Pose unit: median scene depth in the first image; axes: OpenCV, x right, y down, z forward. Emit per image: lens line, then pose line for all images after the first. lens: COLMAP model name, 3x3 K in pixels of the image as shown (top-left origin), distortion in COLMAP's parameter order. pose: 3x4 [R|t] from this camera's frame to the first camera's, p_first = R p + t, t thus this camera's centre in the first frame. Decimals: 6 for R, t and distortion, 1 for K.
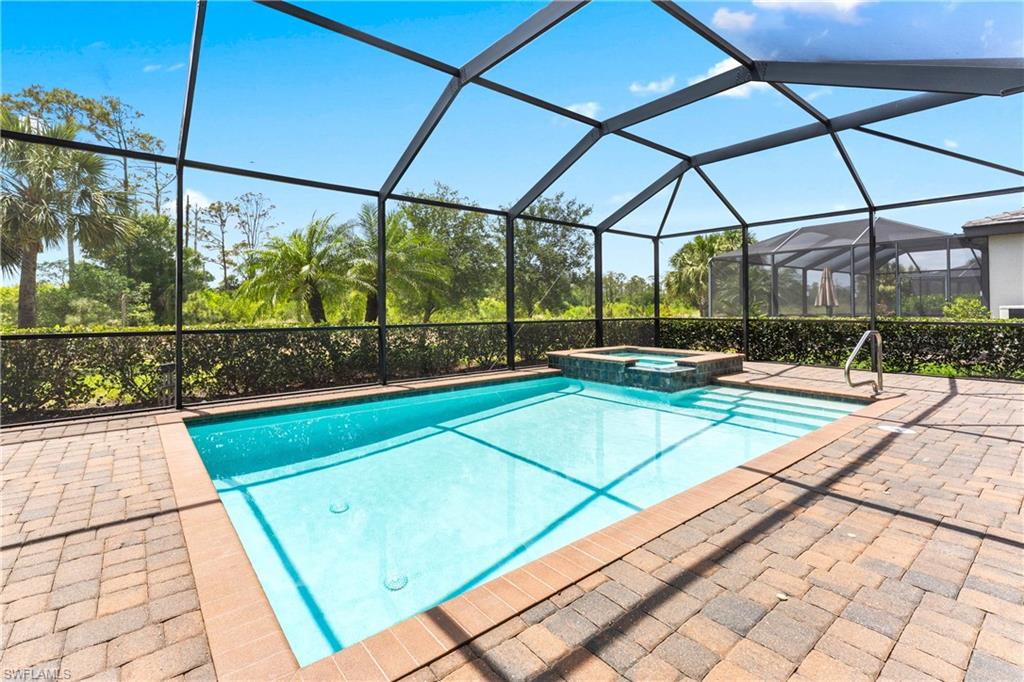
lens RADIAL K [[463.4, 0, 490.8], [0, 463.4, 306.2], [0, 0, 1]] dist [-0.002297, -0.000458]
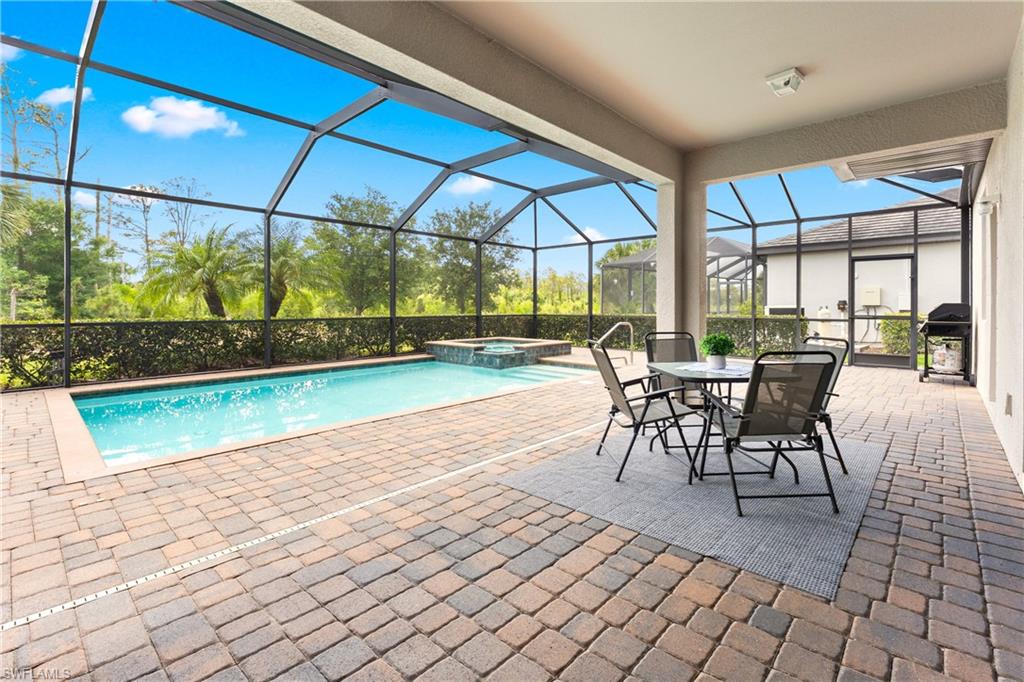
lens RADIAL K [[454.6, 0, 542.2], [0, 454.6, 309.4], [0, 0, 1]] dist [0.000325, -0.000624]
pose [[0.982094, 0.003243, 0.188363, 0.220011], [-0.005690, 0.999906, 0.012453, -0.003773], [-0.188305, -0.013301, 0.982021, -0.273639]]
